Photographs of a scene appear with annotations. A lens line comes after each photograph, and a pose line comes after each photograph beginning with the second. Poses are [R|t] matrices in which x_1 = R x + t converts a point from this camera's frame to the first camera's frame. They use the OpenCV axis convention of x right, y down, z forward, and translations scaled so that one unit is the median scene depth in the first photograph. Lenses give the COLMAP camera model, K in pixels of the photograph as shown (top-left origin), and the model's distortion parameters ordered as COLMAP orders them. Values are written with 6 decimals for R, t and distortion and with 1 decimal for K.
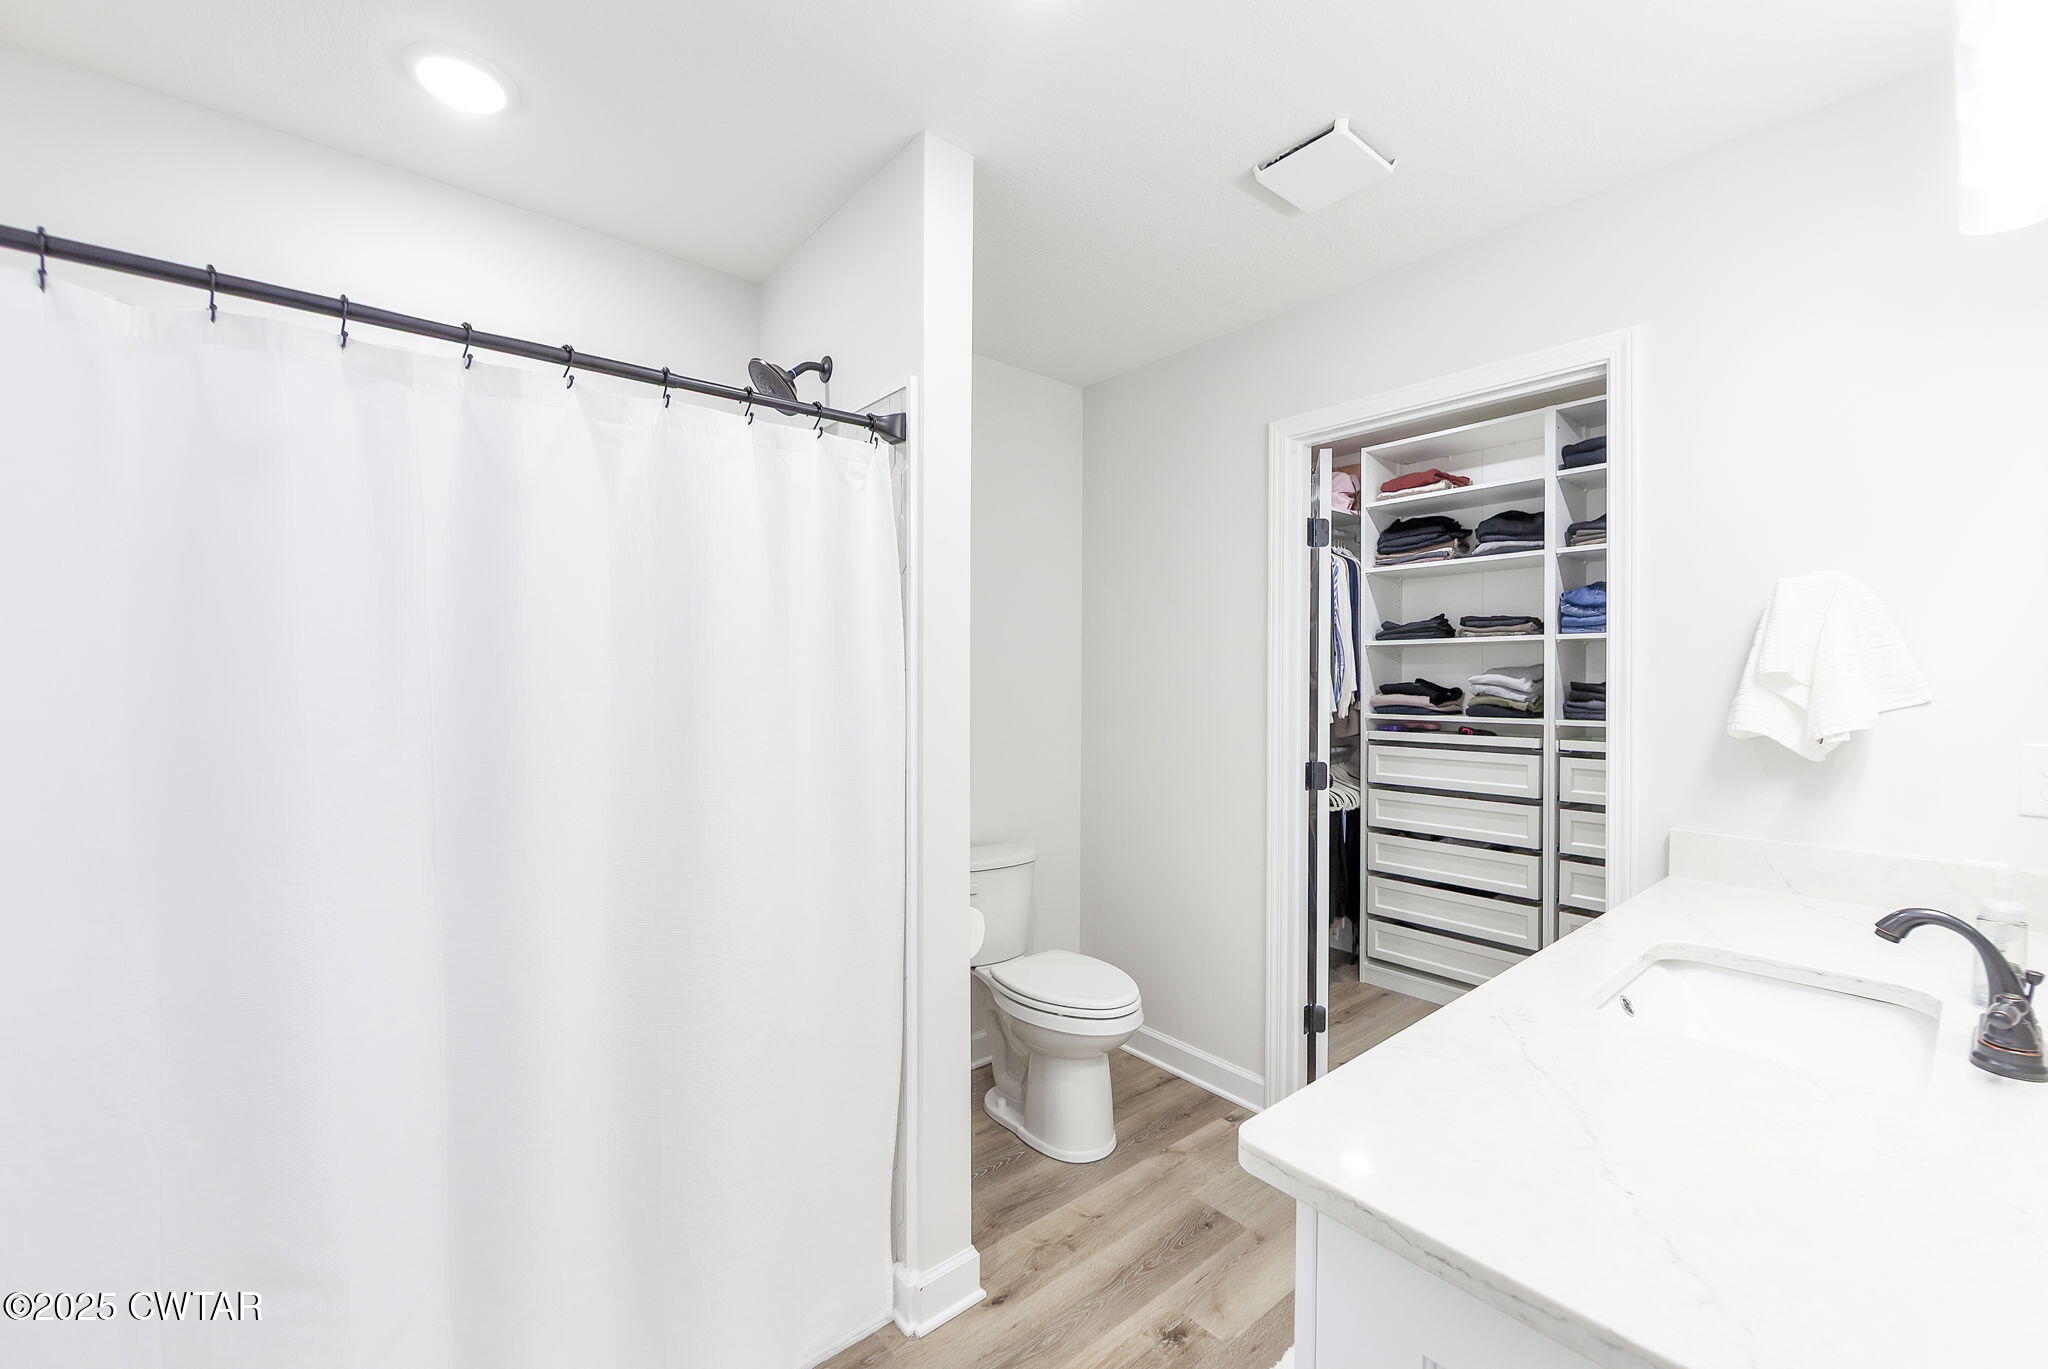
lens RADIAL K [[837.5, 0, 1037.1], [0, 837.5, 674.5], [0, 0, 1]] dist [-0.000151, -0.000086]
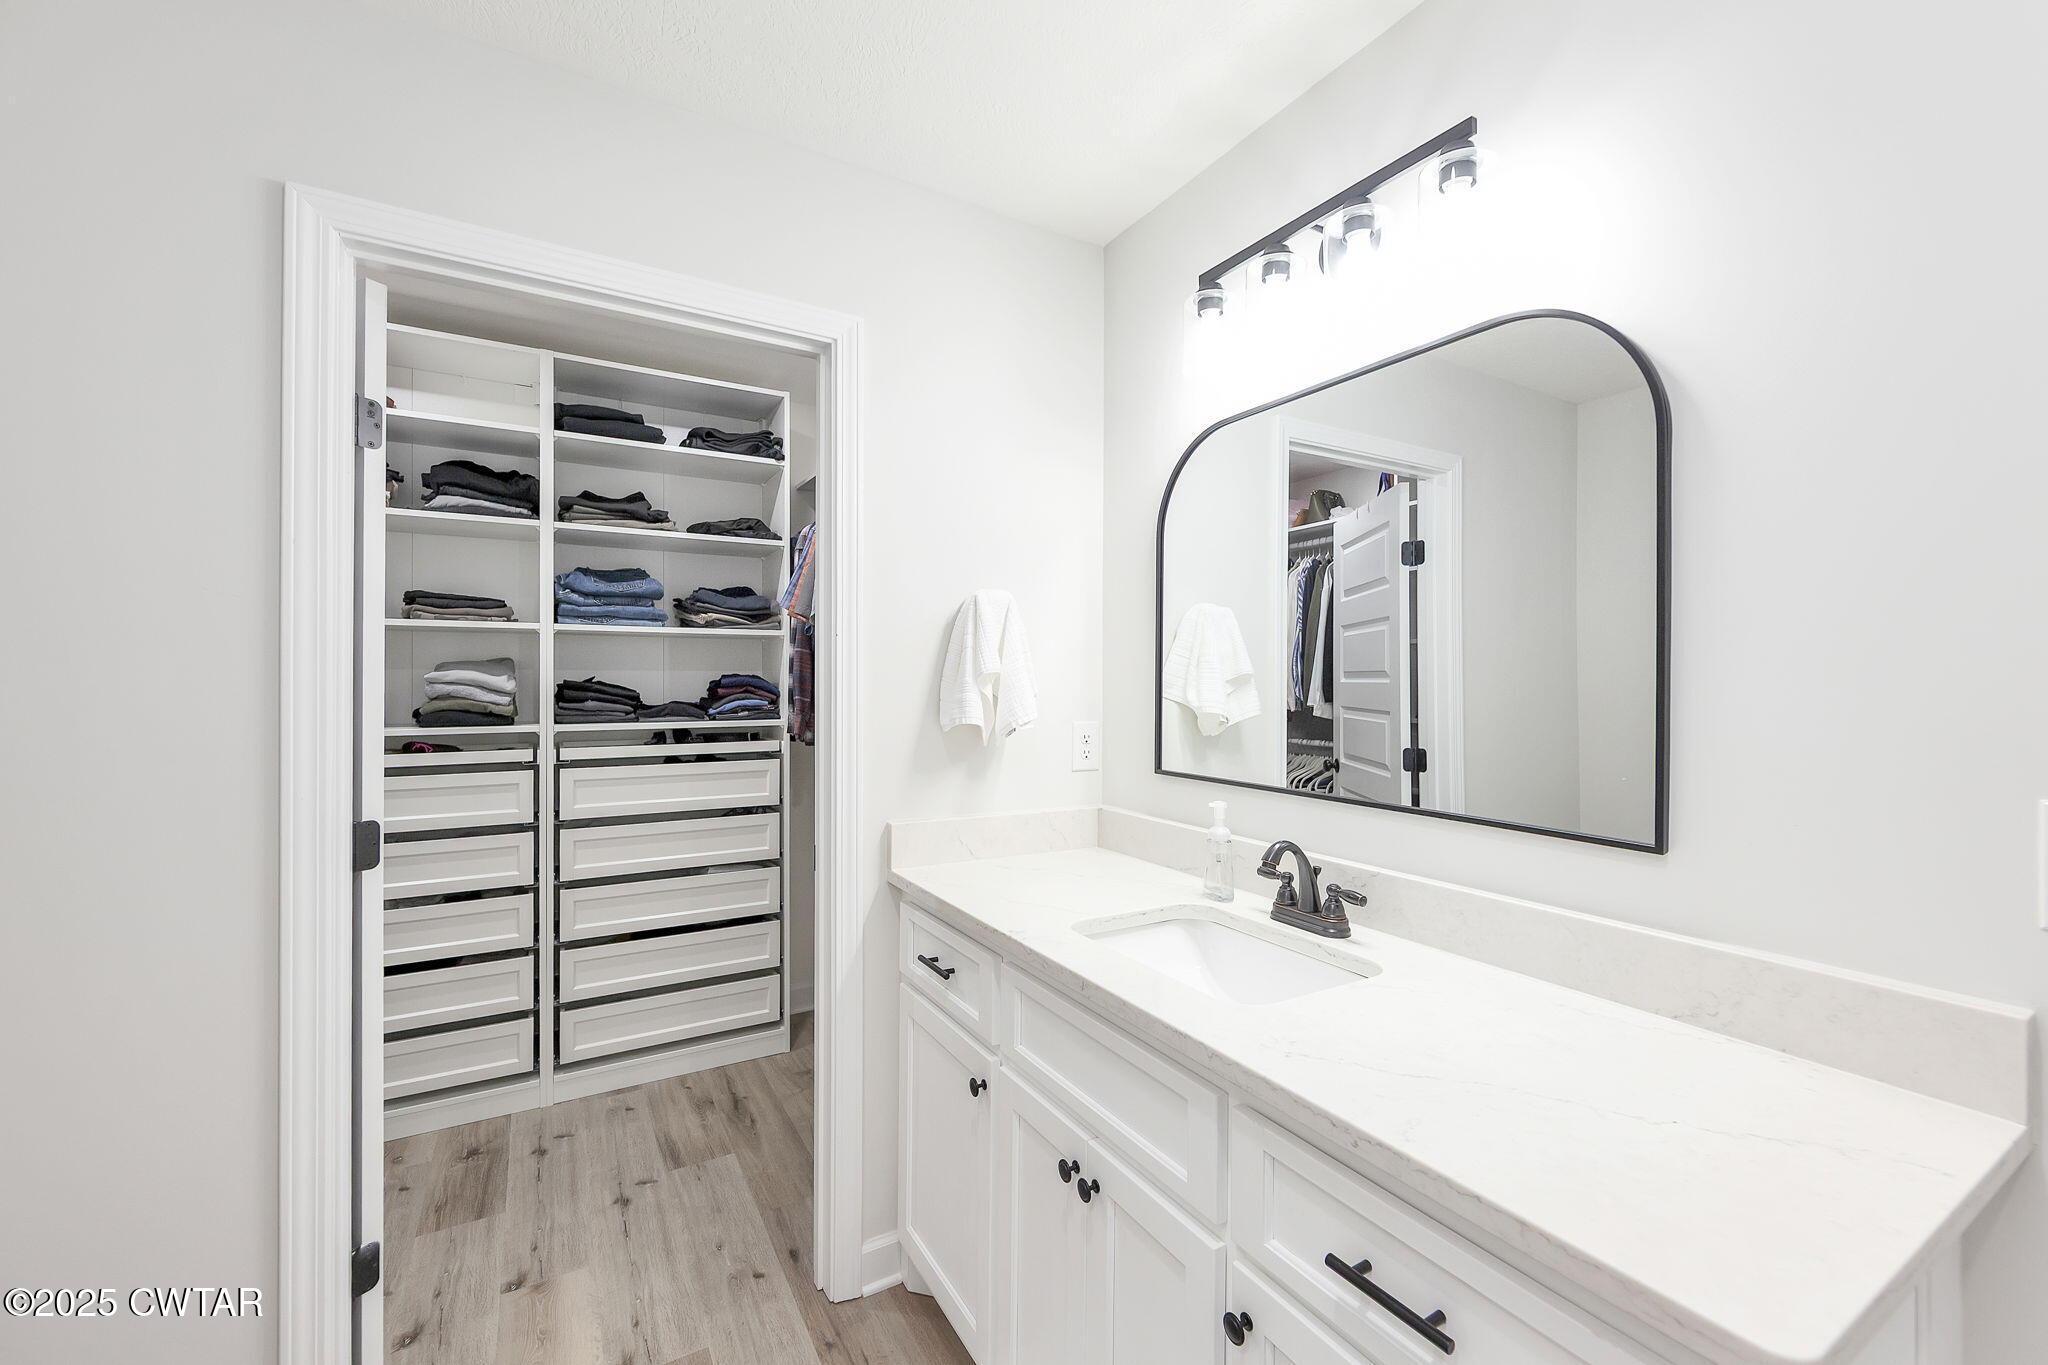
lens RADIAL K [[837.5, 0, 1037.1], [0, 837.5, 672.5], [0, 0, 1]] dist [-0.000151, -0.000086]
pose [[0.165655, 0.008235, 0.986149, -0.129168], [-0.007574, 0.999946, -0.007078, 0.003346], [-0.986155, -0.006296, 0.165708, 0.377285]]
